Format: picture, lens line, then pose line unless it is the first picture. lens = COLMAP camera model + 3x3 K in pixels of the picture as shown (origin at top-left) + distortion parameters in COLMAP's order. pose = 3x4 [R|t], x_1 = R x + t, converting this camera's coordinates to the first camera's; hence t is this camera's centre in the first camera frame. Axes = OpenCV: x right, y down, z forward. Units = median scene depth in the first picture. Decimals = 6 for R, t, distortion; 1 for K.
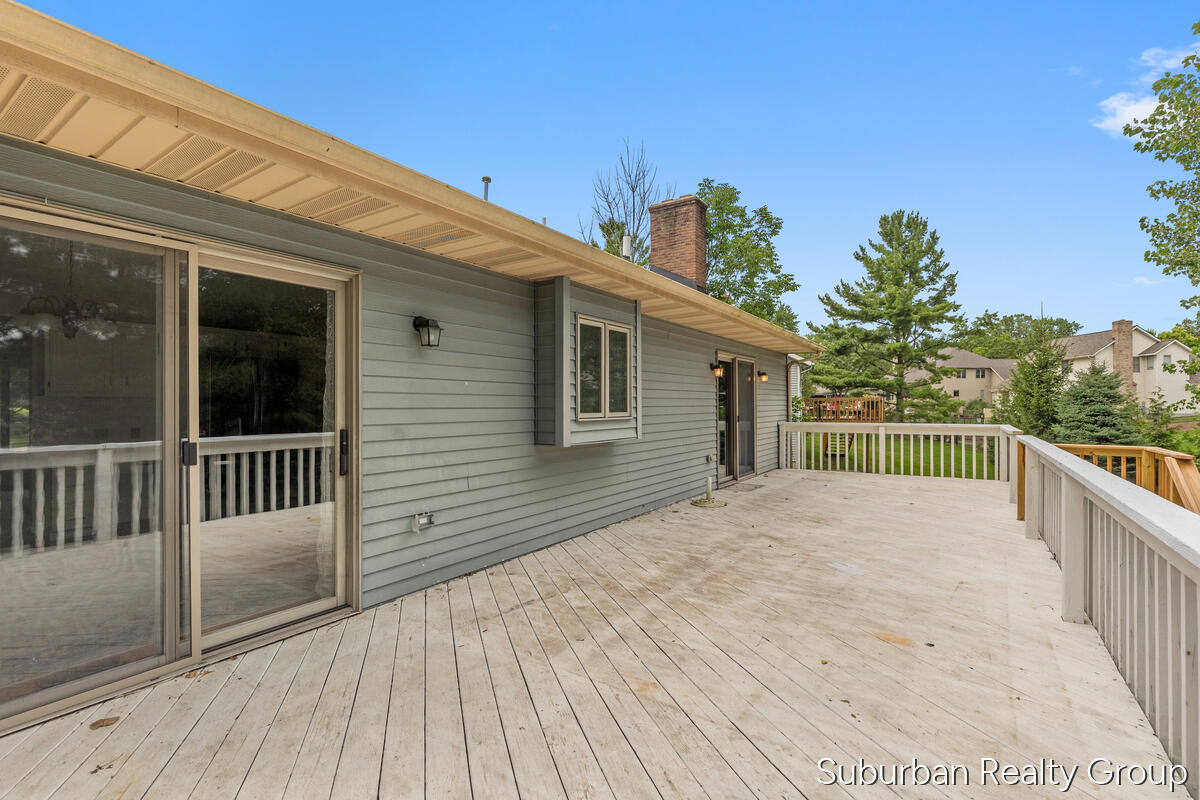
lens RADIAL K [[549.0, 0, 600.0], [0, 549.0, 400.0], [0, 0, 1]] dist [0.000476, -0.000093]
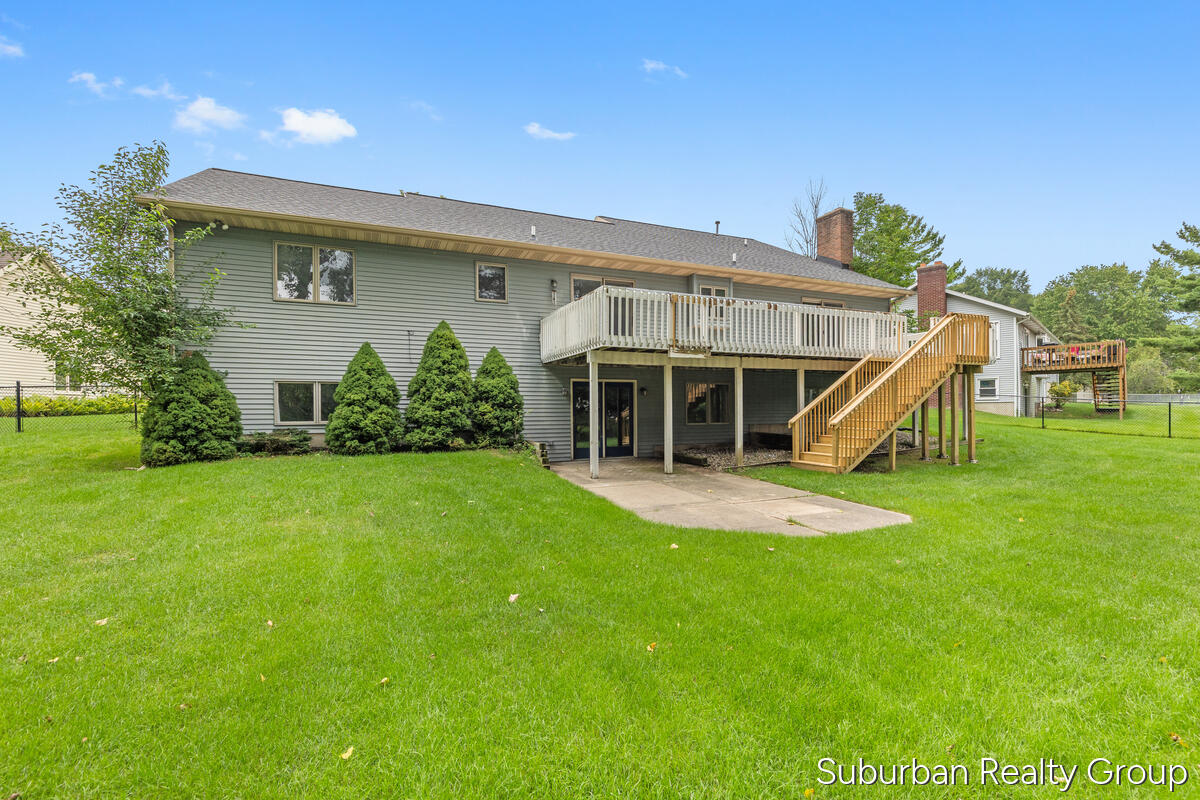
lens RADIAL K [[549.0, 0, 600.0], [0, 549.0, 400.0], [0, 0, 1]] dist [0.000476, -0.000093]
pose [[0.834898, -0.002133, -0.550401, 0.144405], [0.001111, 0.999997, -0.002190, 0.061506], [0.550404, 0.001217, 0.834898, -0.231882]]
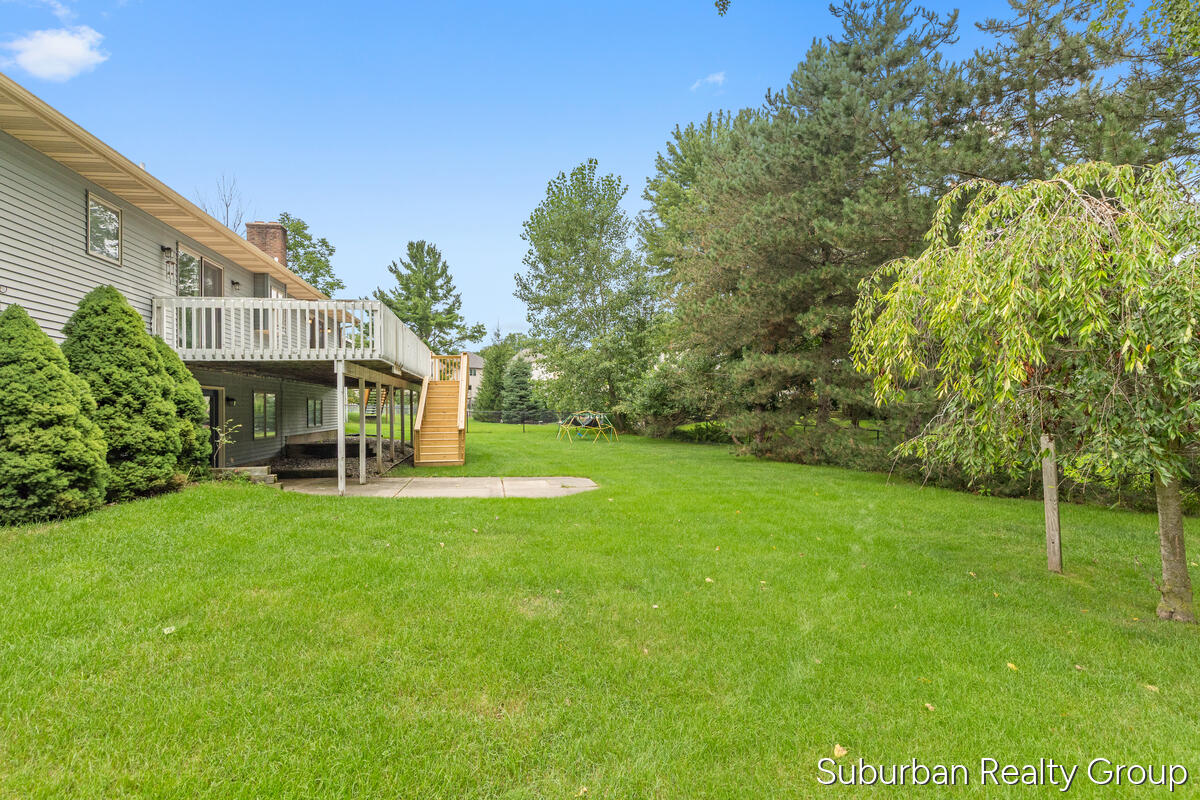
lens RADIAL K [[562.3, 0, 628.6], [0, 562.3, 403.9], [0, 0, 1]] dist [0.000465, 0.000252]
pose [[0.680079, -0.005097, 0.733121, -0.111601], [0.011565, 0.999926, -0.003777, 0.059693], [-0.733048, 0.011048, 0.680087, -0.287094]]
